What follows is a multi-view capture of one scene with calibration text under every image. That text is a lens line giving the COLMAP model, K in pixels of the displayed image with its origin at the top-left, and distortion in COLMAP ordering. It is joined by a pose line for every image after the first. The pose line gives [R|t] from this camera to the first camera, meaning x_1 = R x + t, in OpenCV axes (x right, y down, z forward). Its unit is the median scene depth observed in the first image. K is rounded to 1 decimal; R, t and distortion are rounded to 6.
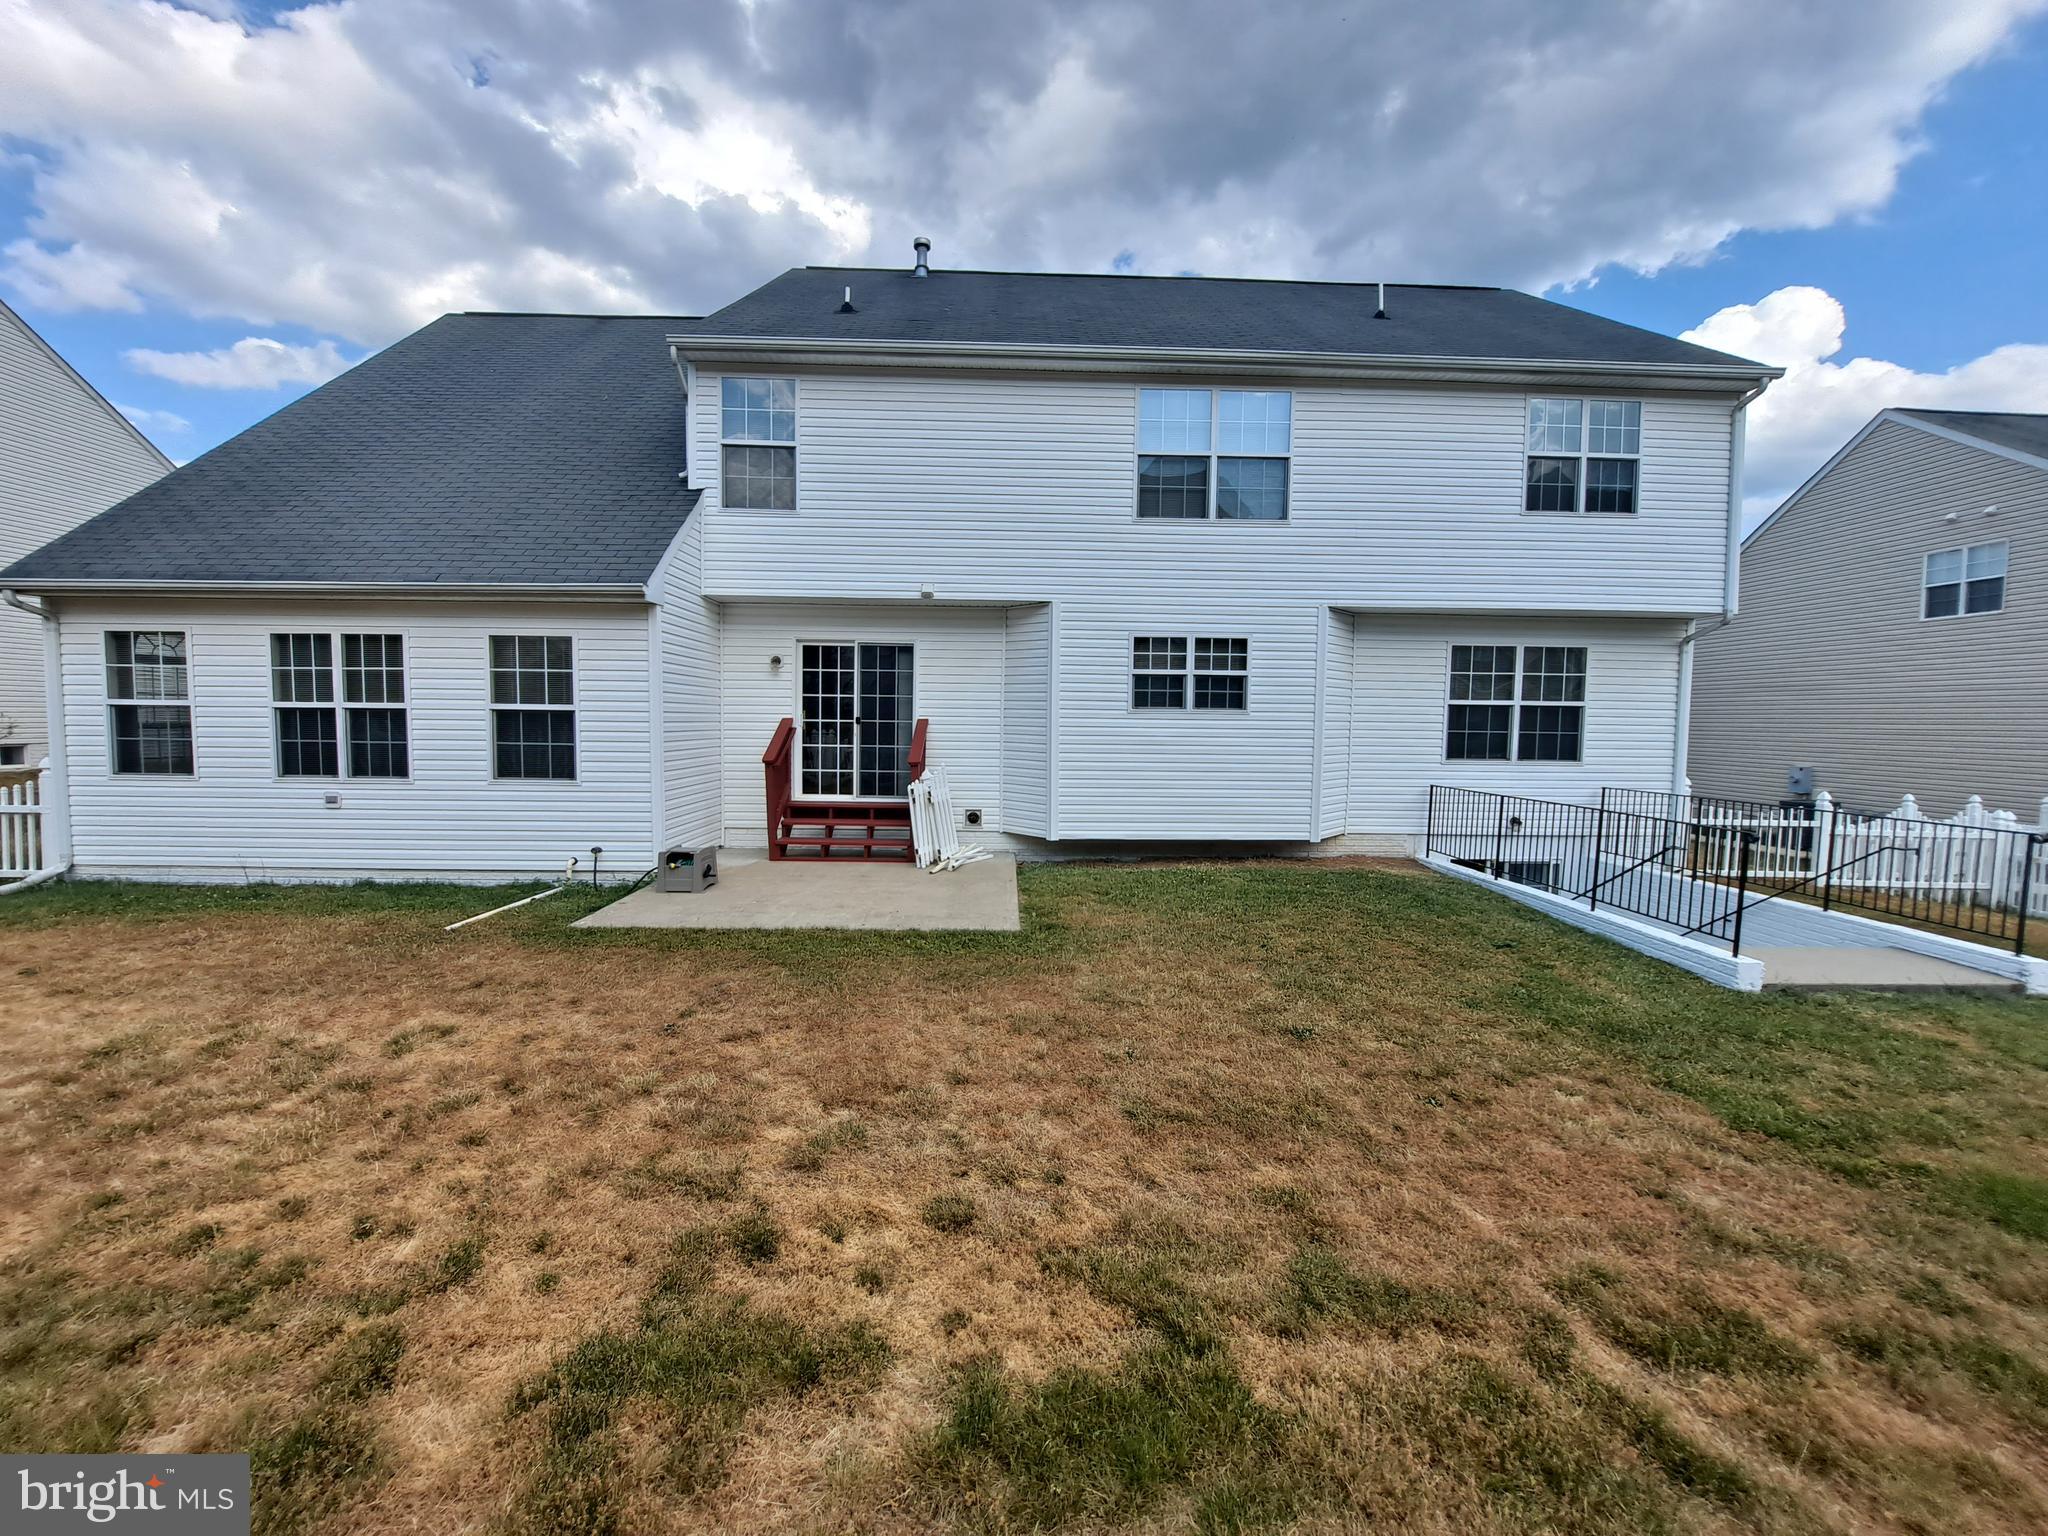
lens RADIAL K [[822.1, 0, 1022.2], [0, 822.1, 769.1], [0, 0, 1]] dist [-0.014755, 0.000137]
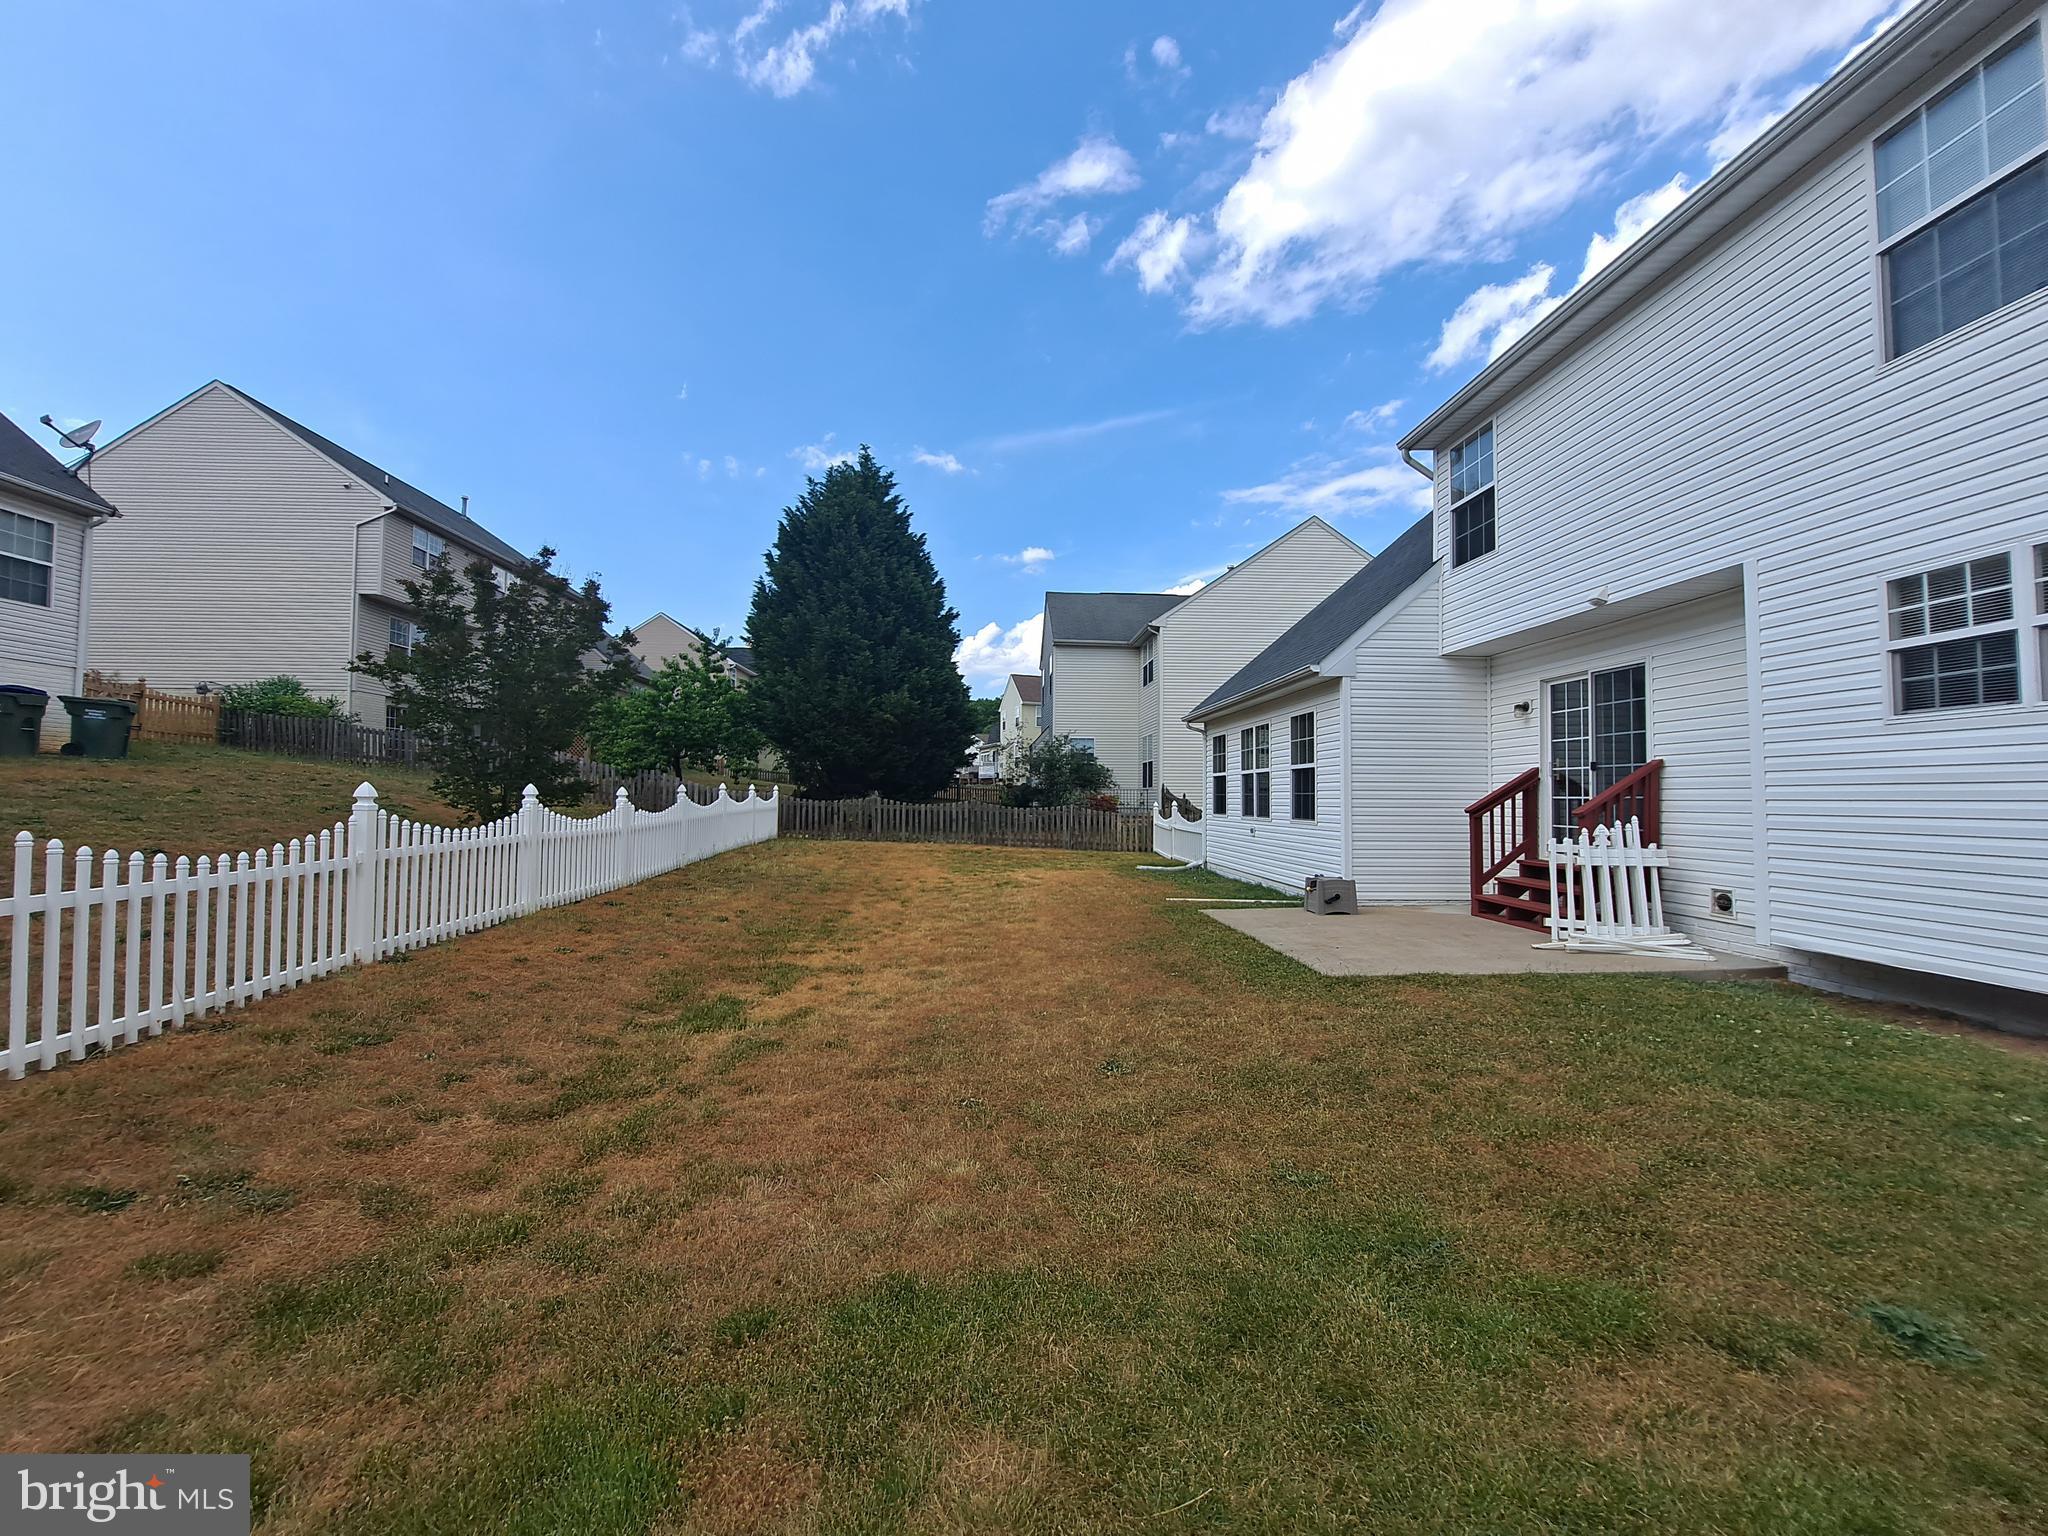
lens RADIAL K [[822.1, 0, 1022.2], [0, 822.1, 769.1], [0, 0, 1]] dist [-0.014755, 0.000137]
pose [[0.014465, -0.048241, -0.998731, 0.641291], [-0.065462, 0.996647, -0.049089, 0.022363], [0.997750, 0.066089, 0.011258, 0.442180]]
